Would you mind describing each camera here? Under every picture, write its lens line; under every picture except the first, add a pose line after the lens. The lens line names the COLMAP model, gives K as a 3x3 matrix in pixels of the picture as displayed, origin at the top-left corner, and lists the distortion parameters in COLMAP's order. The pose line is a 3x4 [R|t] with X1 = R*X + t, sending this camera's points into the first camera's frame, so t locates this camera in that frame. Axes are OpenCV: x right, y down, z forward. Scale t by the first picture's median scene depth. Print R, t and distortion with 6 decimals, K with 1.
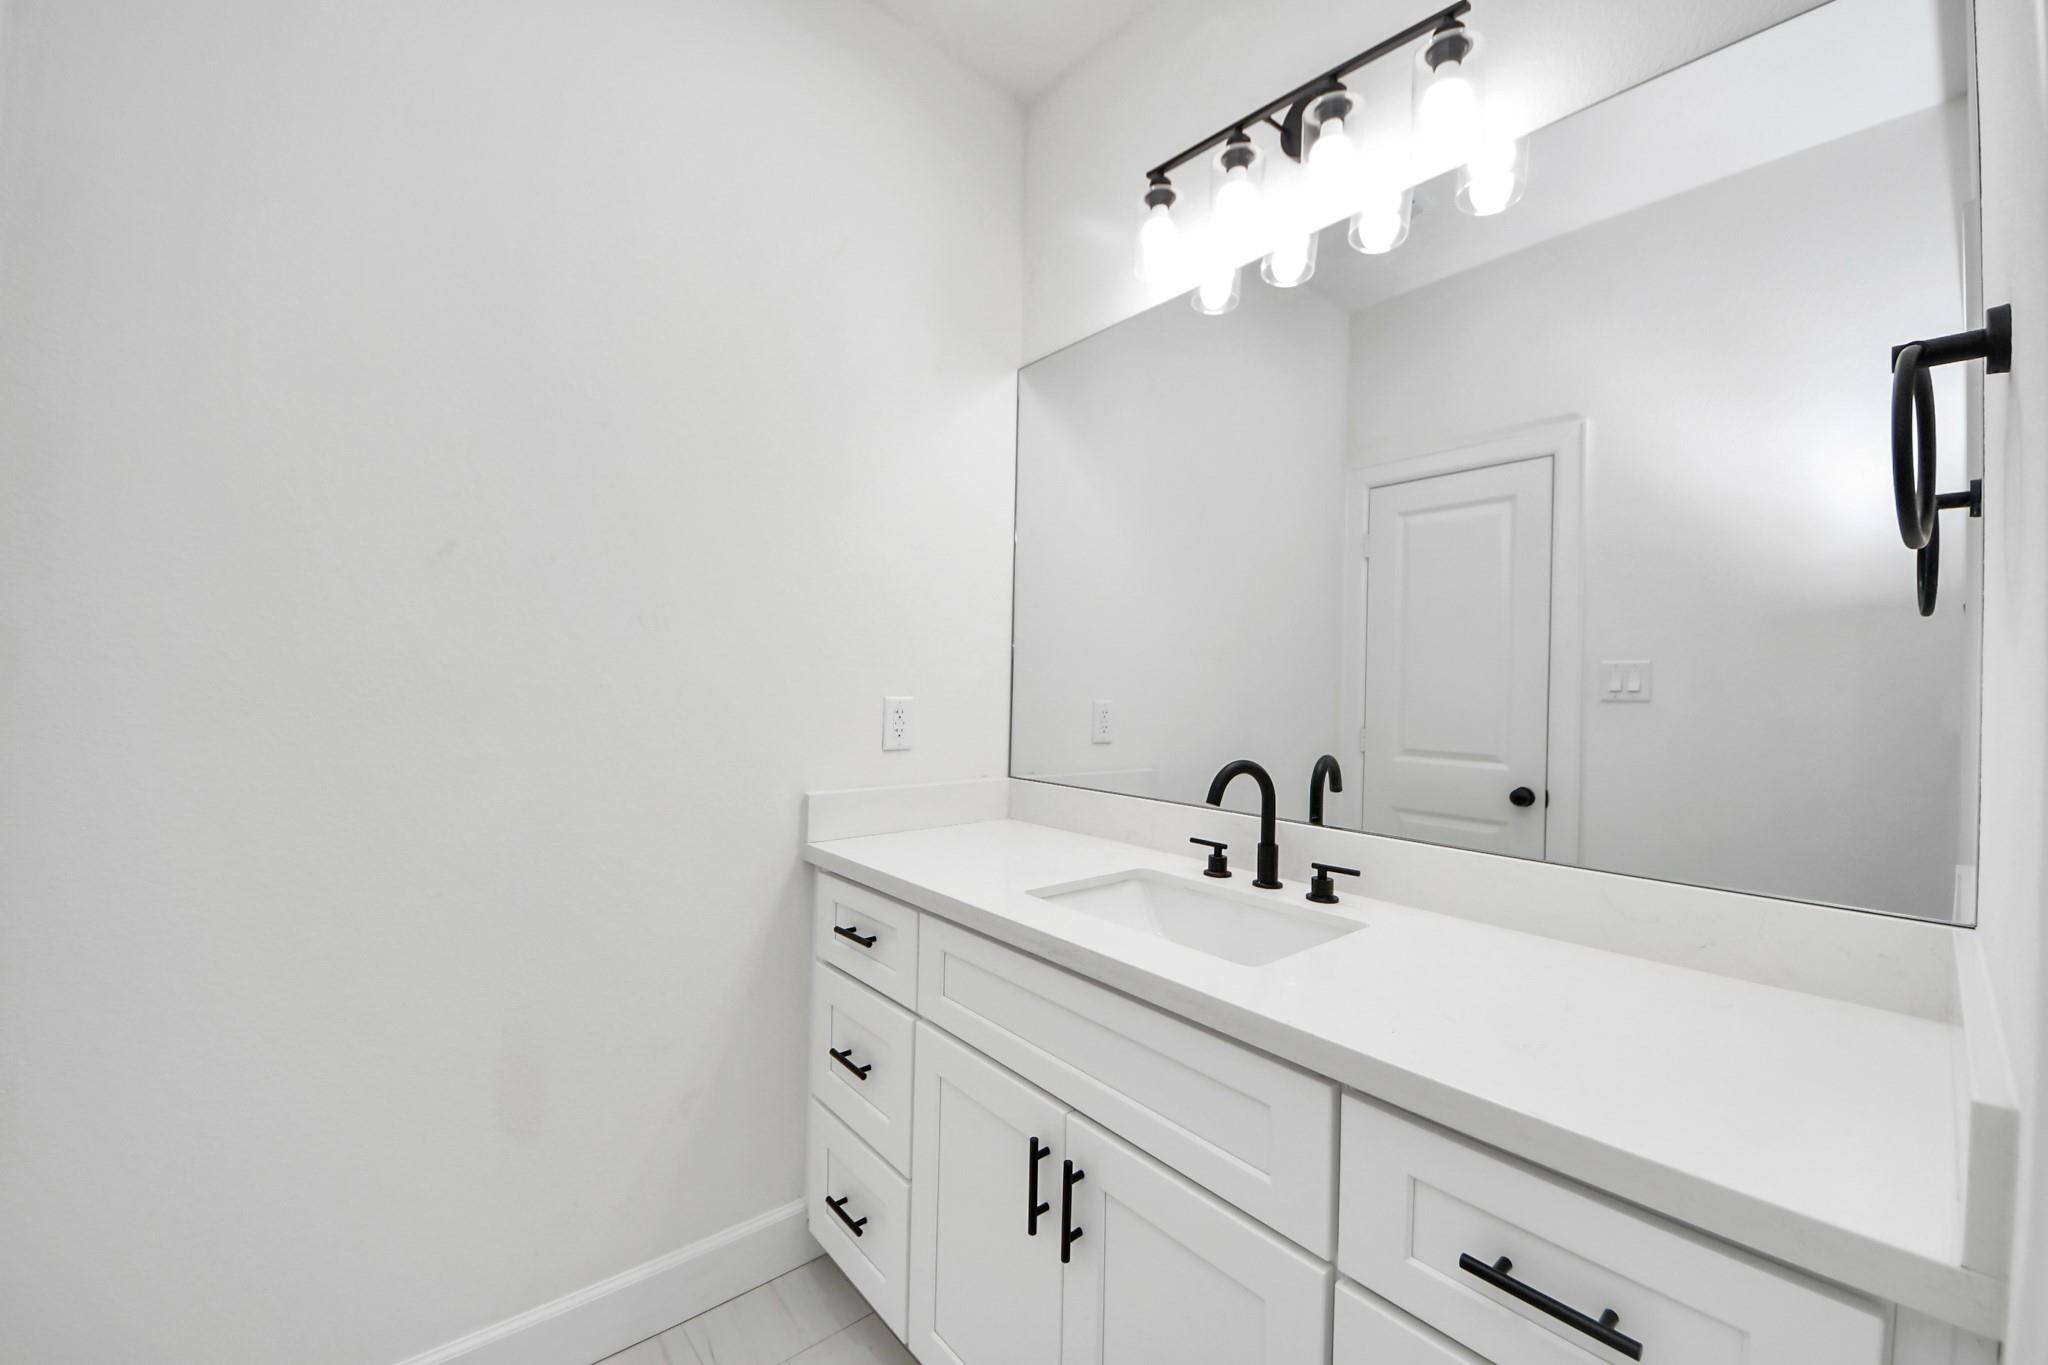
lens RADIAL K [[813.0, 0, 1027.4], [0, 813.0, 676.5], [0, 0, 1]] dist [-0.000678, -0.000115]
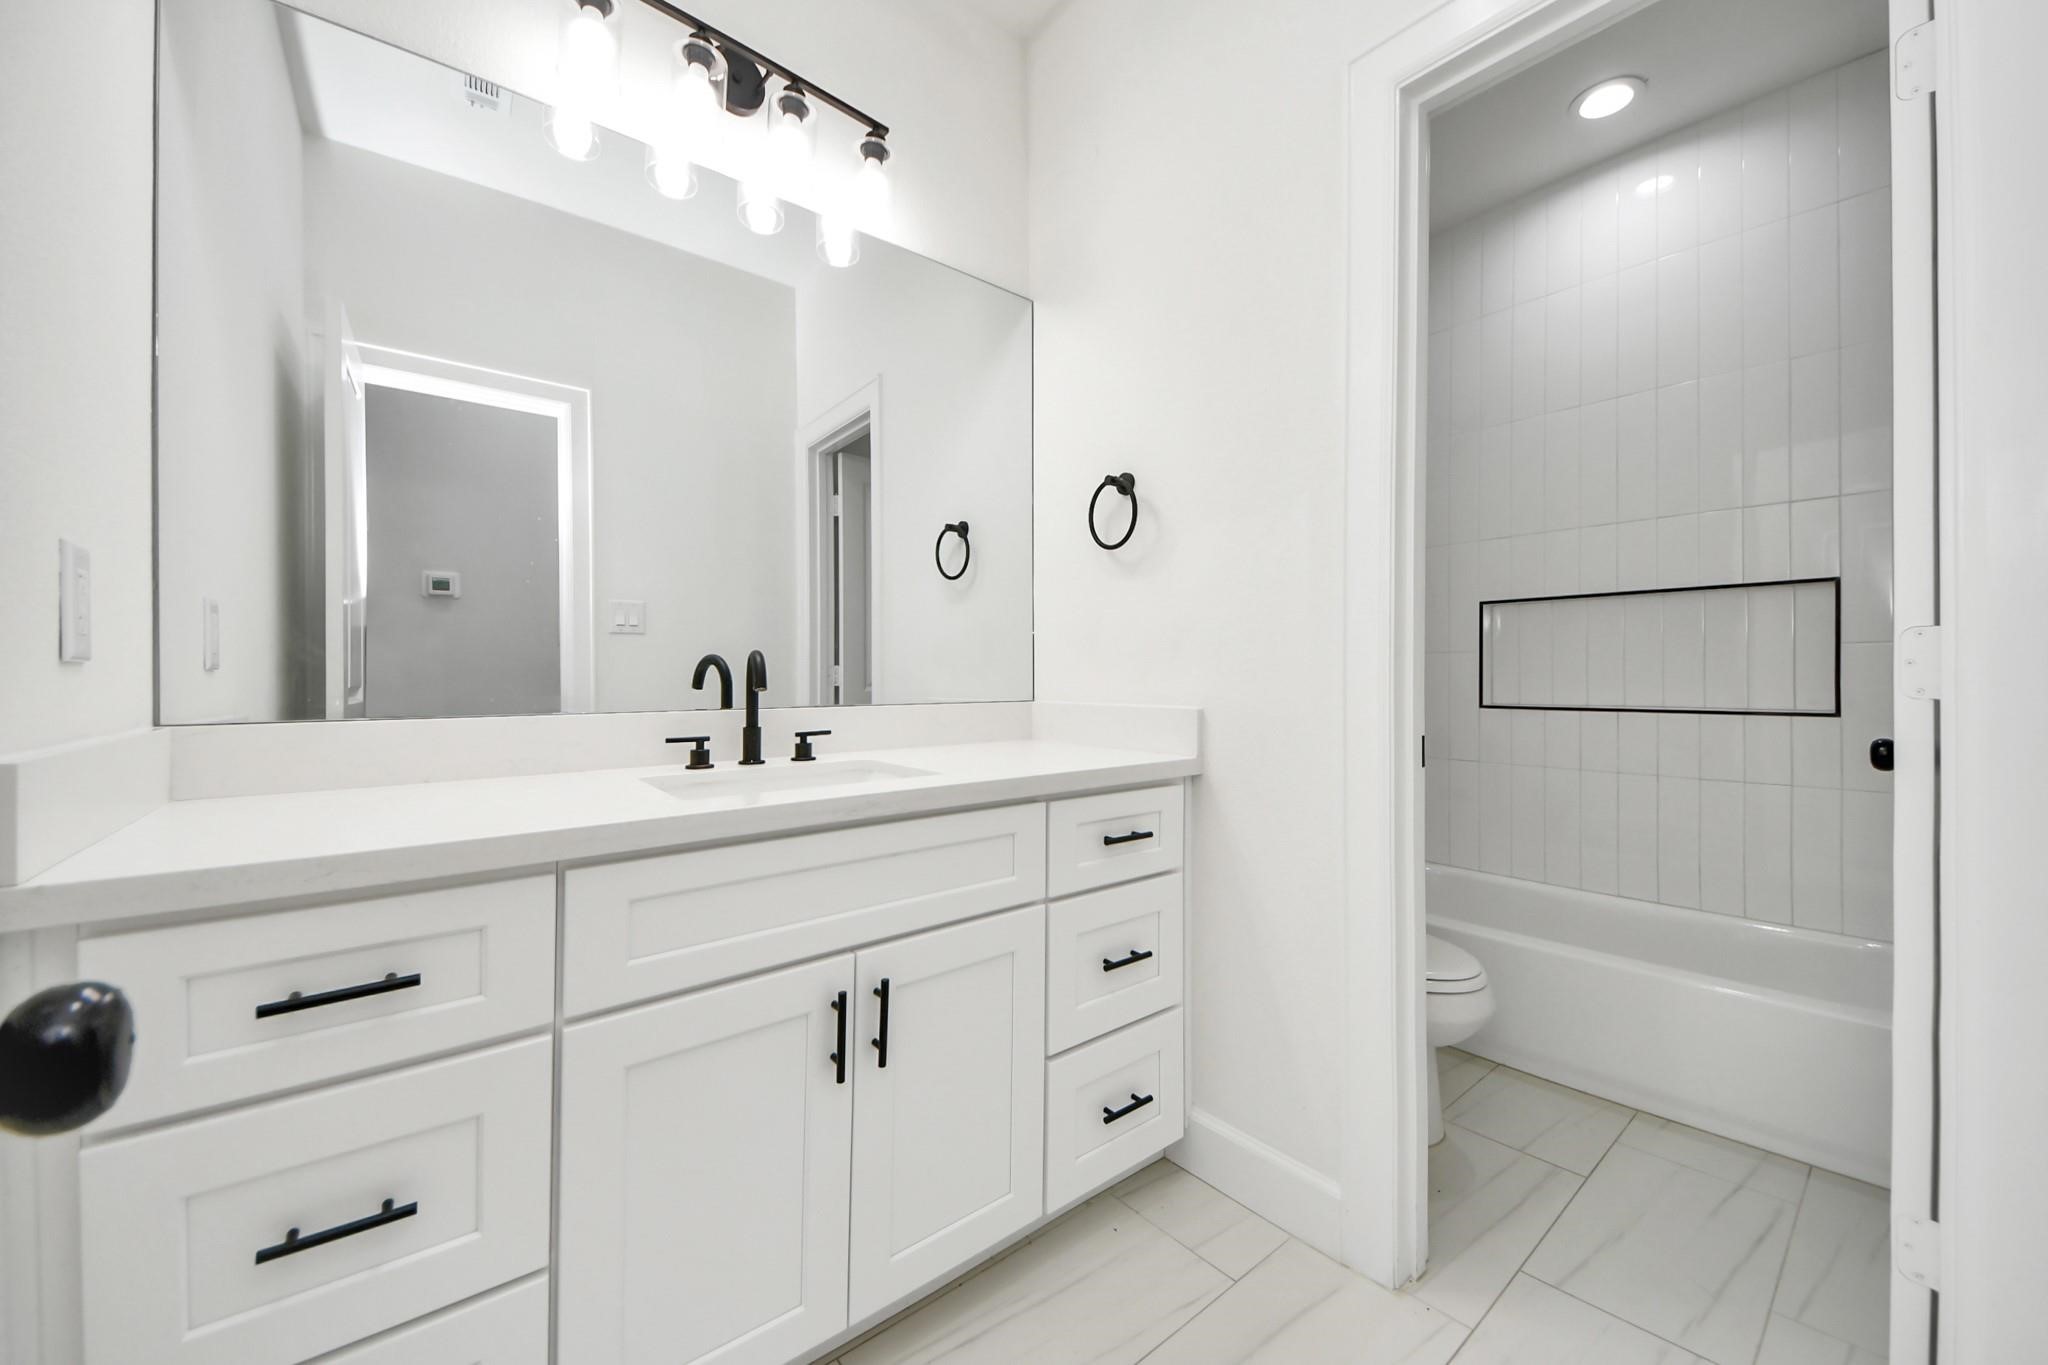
lens RADIAL K [[763.6, 0, 1022.4], [0, 763.6, 692.6], [0, 0, 1]] dist [0.086016, -0.037198]
pose [[0.025186, -0.045048, 0.998667, -0.745536], [-0.008445, 0.998939, 0.045273, 0.100244], [-0.999647, -0.009574, 0.024779, 0.566506]]
